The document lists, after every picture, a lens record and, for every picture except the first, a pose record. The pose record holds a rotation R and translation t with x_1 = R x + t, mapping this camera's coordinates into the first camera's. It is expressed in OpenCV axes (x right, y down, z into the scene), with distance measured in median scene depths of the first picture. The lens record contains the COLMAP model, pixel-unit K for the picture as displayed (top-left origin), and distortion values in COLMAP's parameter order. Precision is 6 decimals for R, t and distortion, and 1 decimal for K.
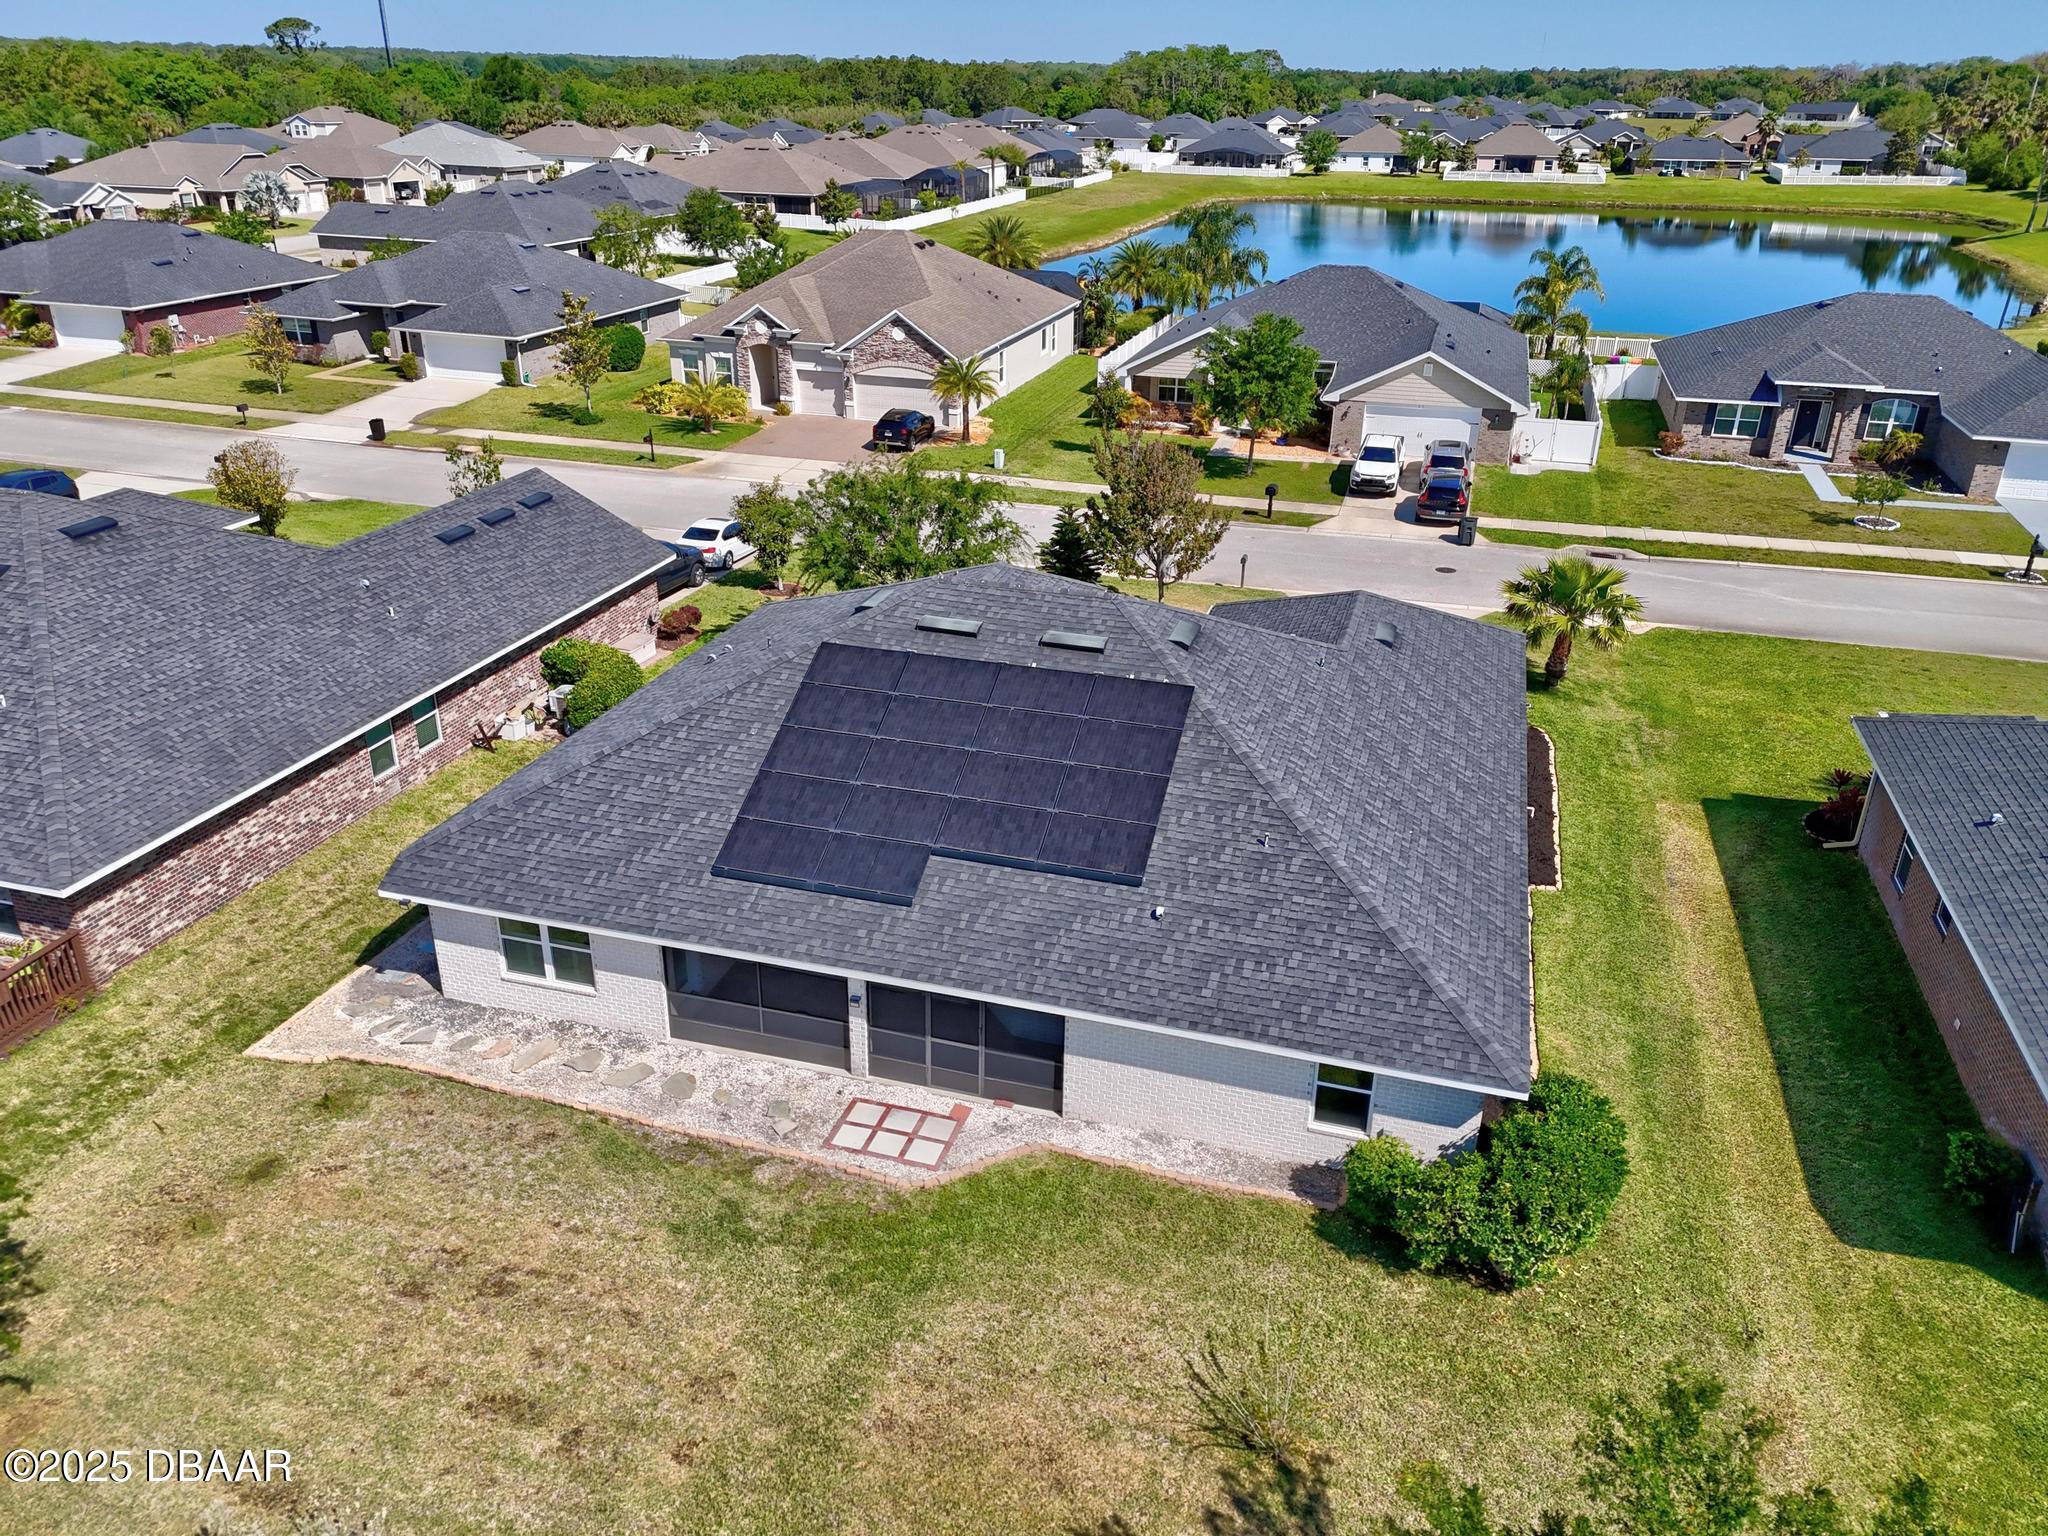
lens RADIAL K [[1505.7, 0, 1024.3], [0, 1505.7, 761.0], [0, 0, 1]] dist [0.074067, -0.063927]
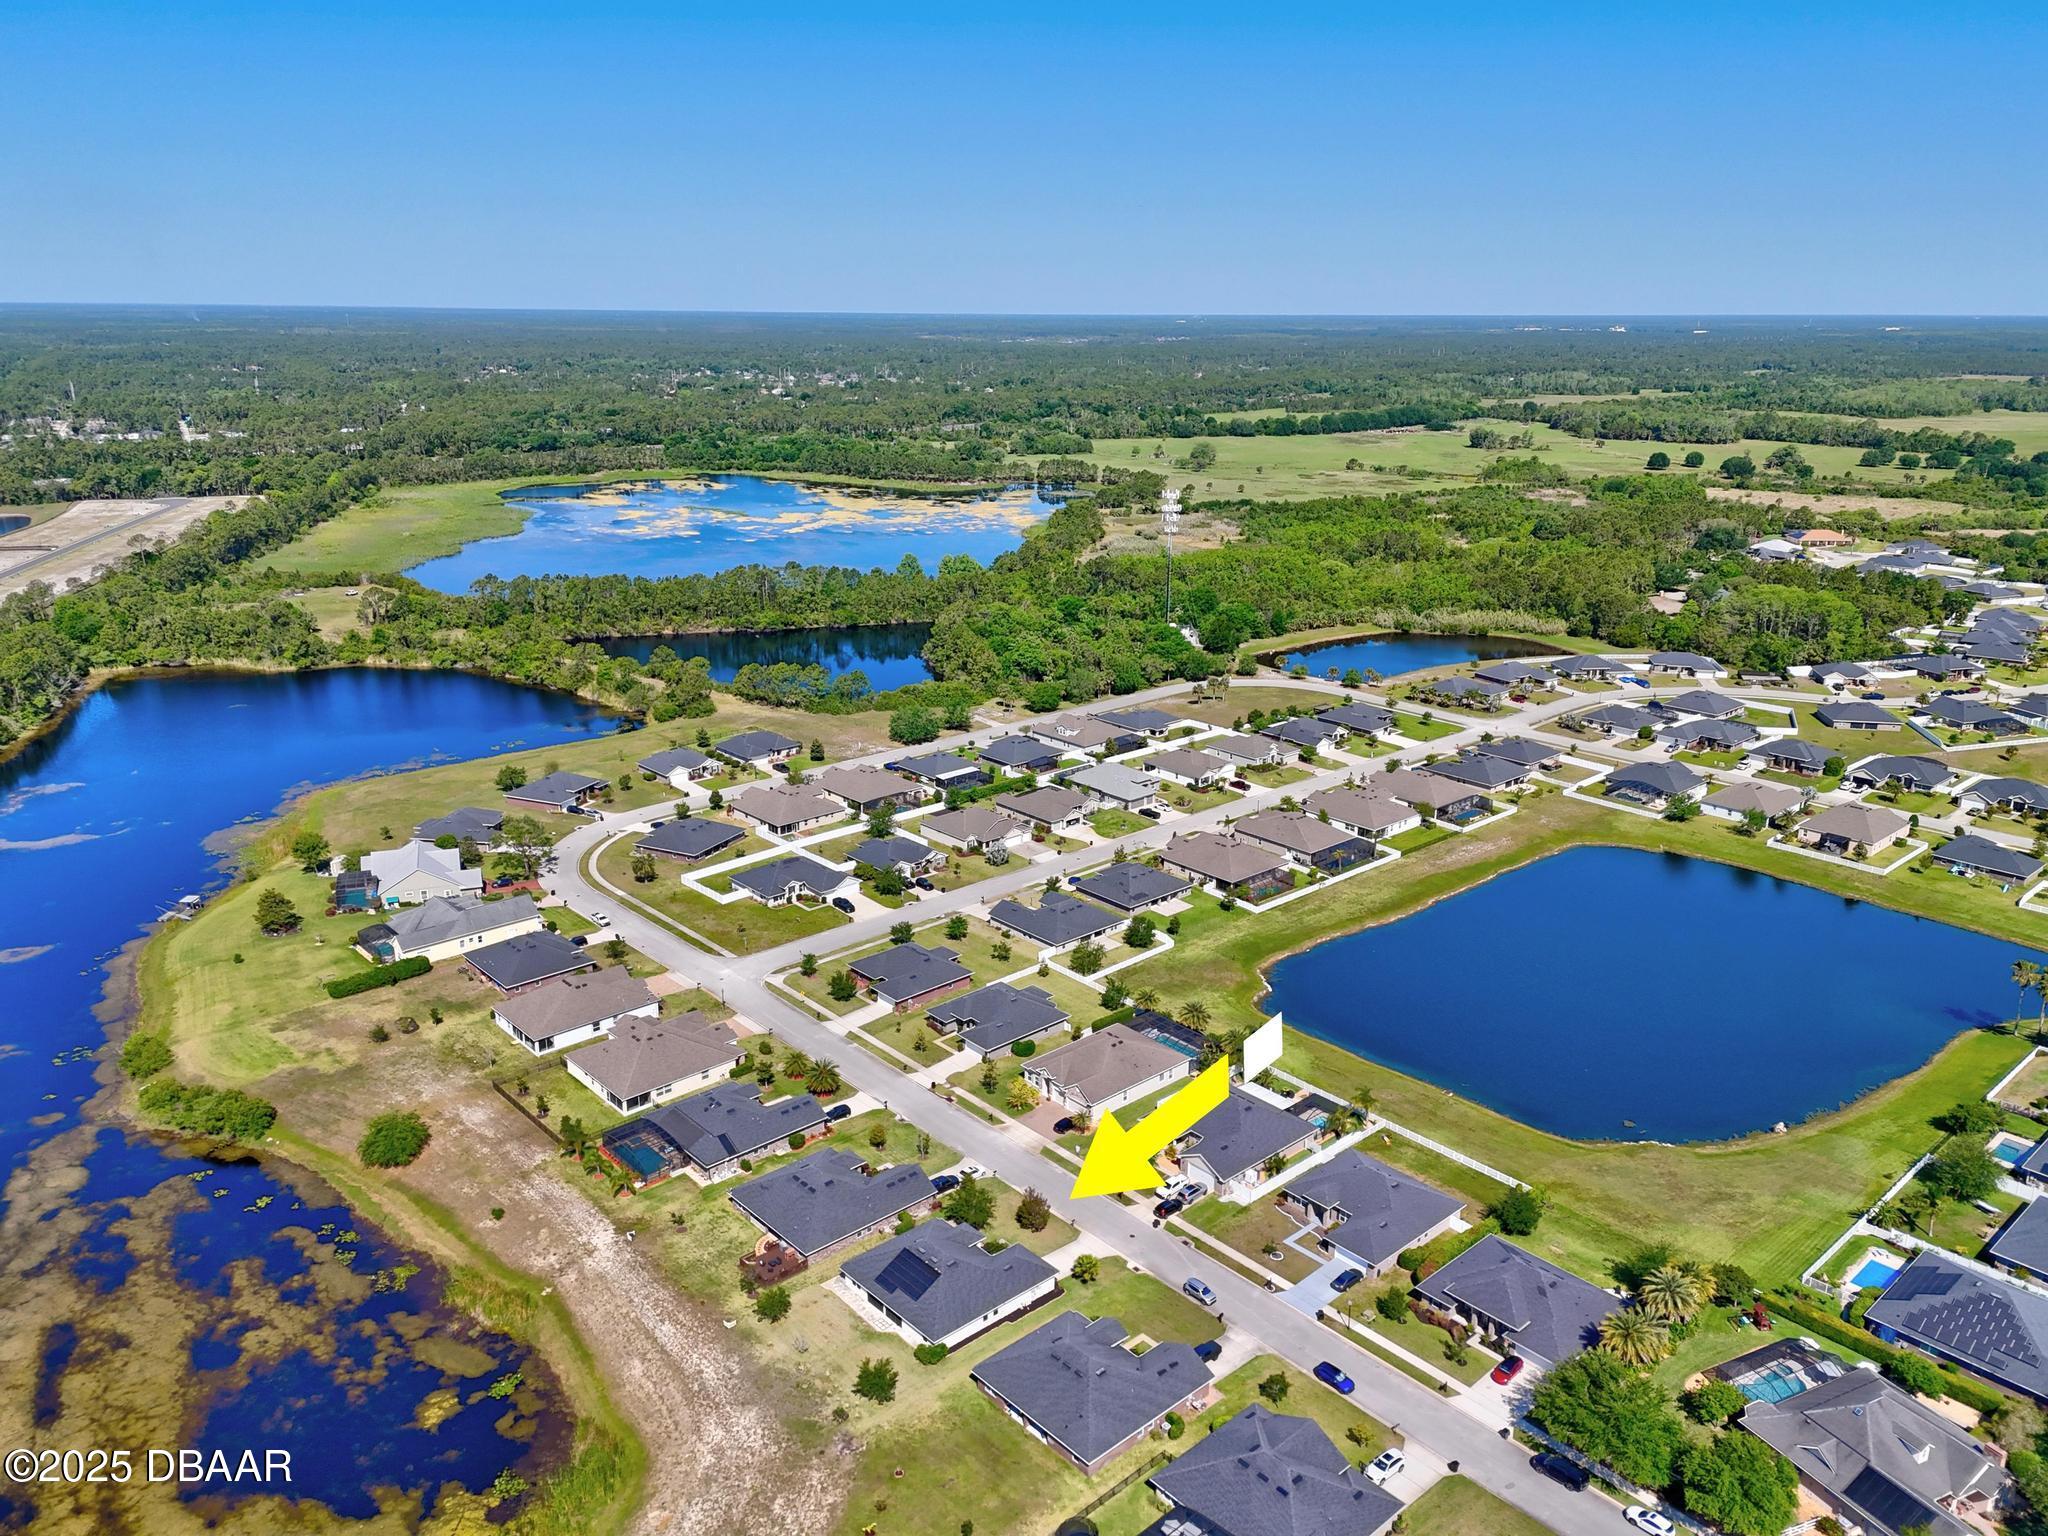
lens RADIAL K [[1505.7, 0, 1020.5], [0, 1505.7, 767.2], [0, 0, 1]] dist [0.074067, -0.063927]
pose [[0.851842, 0.144040, -0.503604, 2.412675], [-0.209008, 0.975060, -0.074651, -1.256427], [0.480292, 0.168848, 0.860703, -3.487650]]
